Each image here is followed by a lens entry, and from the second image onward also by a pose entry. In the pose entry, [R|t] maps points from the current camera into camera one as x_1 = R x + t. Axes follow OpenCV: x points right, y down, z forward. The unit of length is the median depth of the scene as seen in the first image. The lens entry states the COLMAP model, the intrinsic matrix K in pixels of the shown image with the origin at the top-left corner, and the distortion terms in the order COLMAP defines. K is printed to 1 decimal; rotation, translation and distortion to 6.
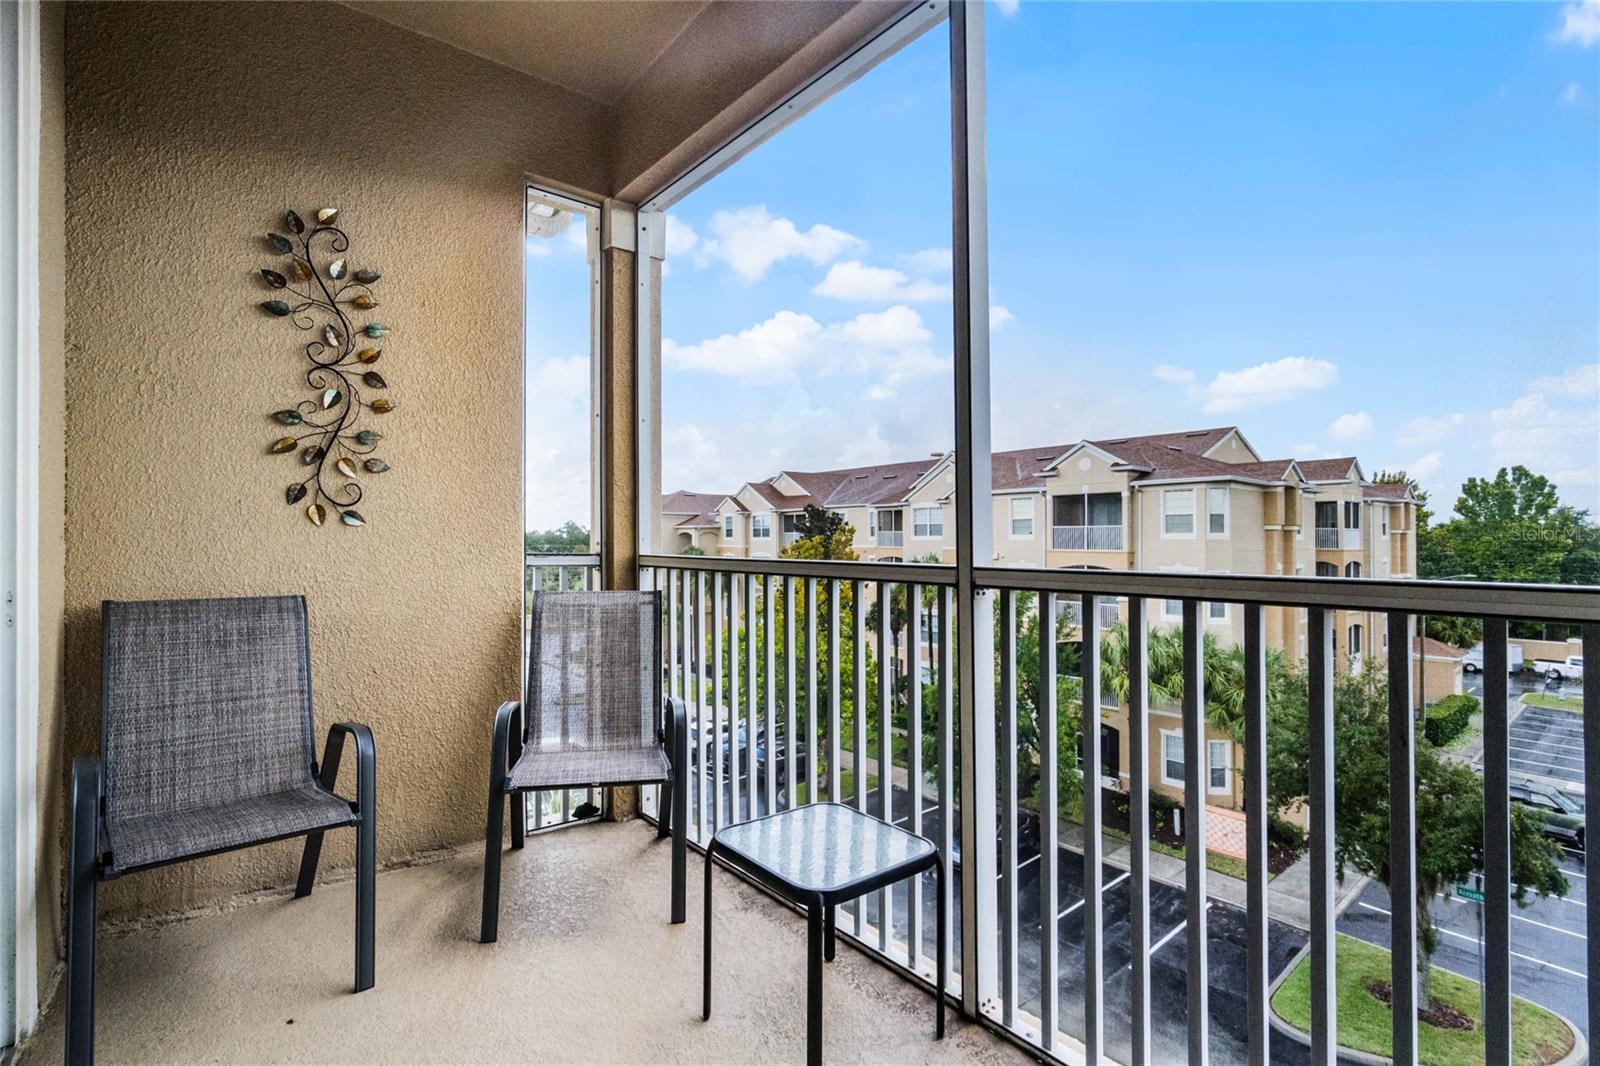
lens RADIAL K [[755.8, 0, 793.7], [0, 755.8, 530.7], [0, 0, 1]] dist [-0.002980, -0.000451]
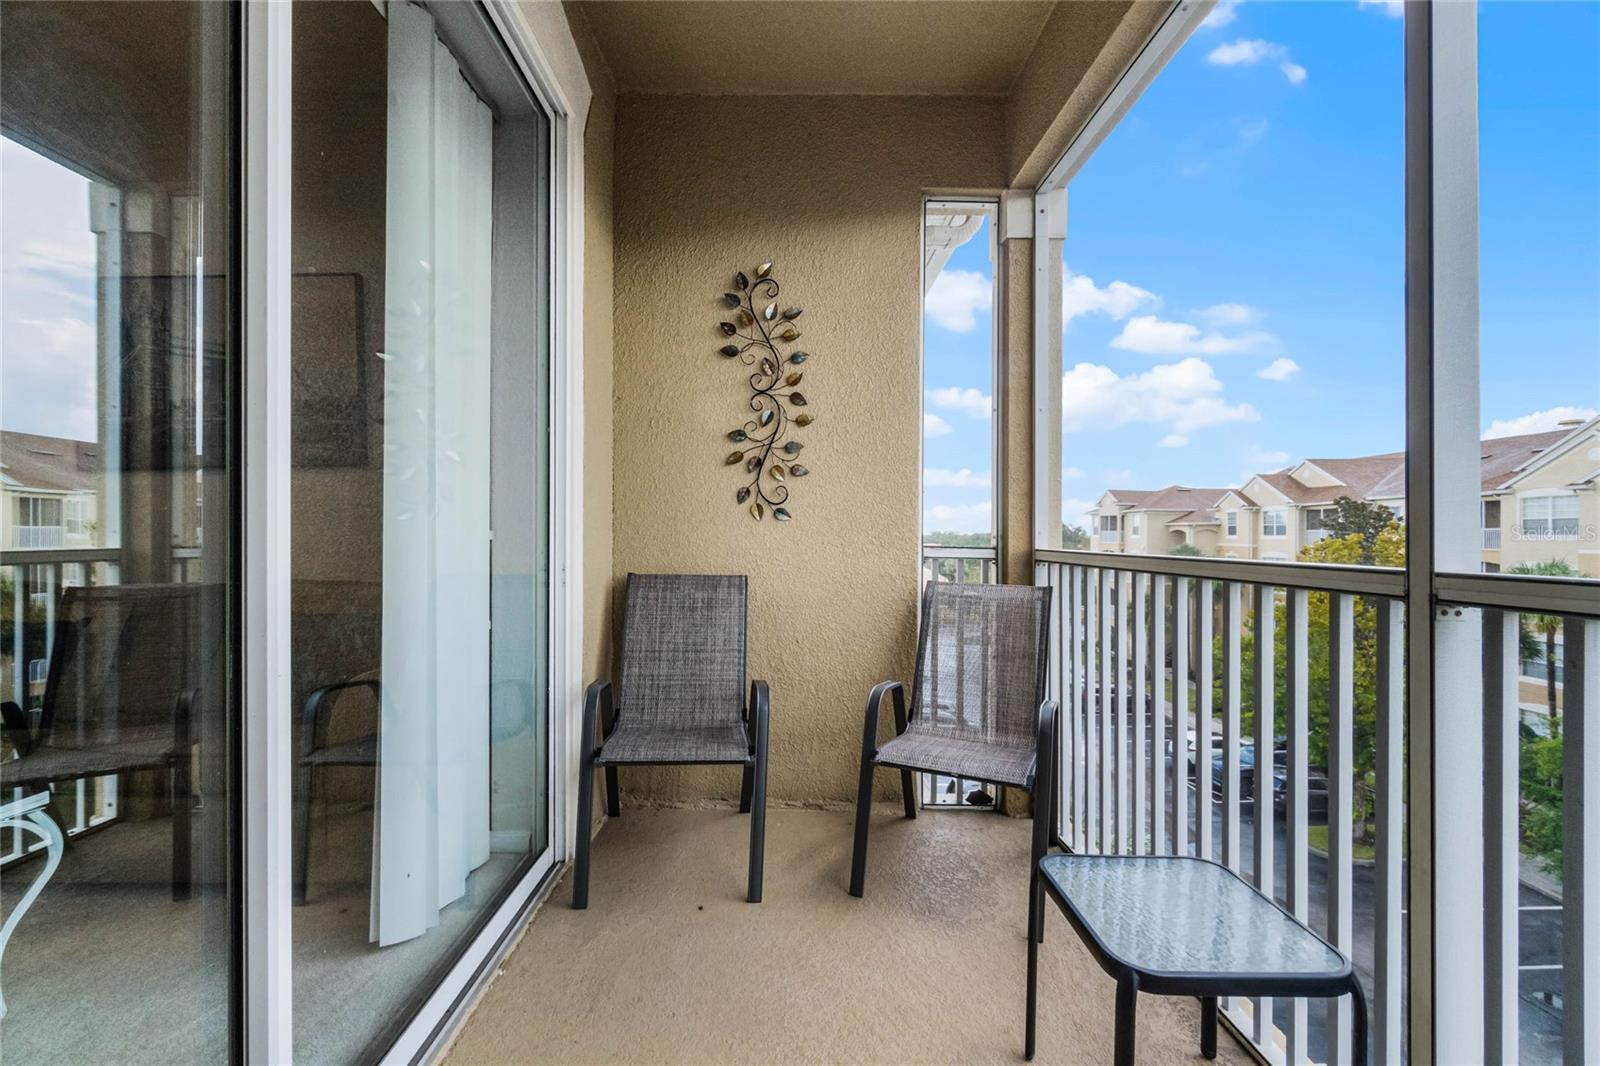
lens RADIAL K [[695.1, 0, 795.1], [0, 695.1, 536.1], [0, 0, 1]] dist [-0.002149, -0.000043]
pose [[0.785859, 0.006475, -0.618372, 0.127044], [-0.000203, 0.999948, 0.010213, 0.007395], [0.618406, -0.007900, 0.785819, 0.128121]]
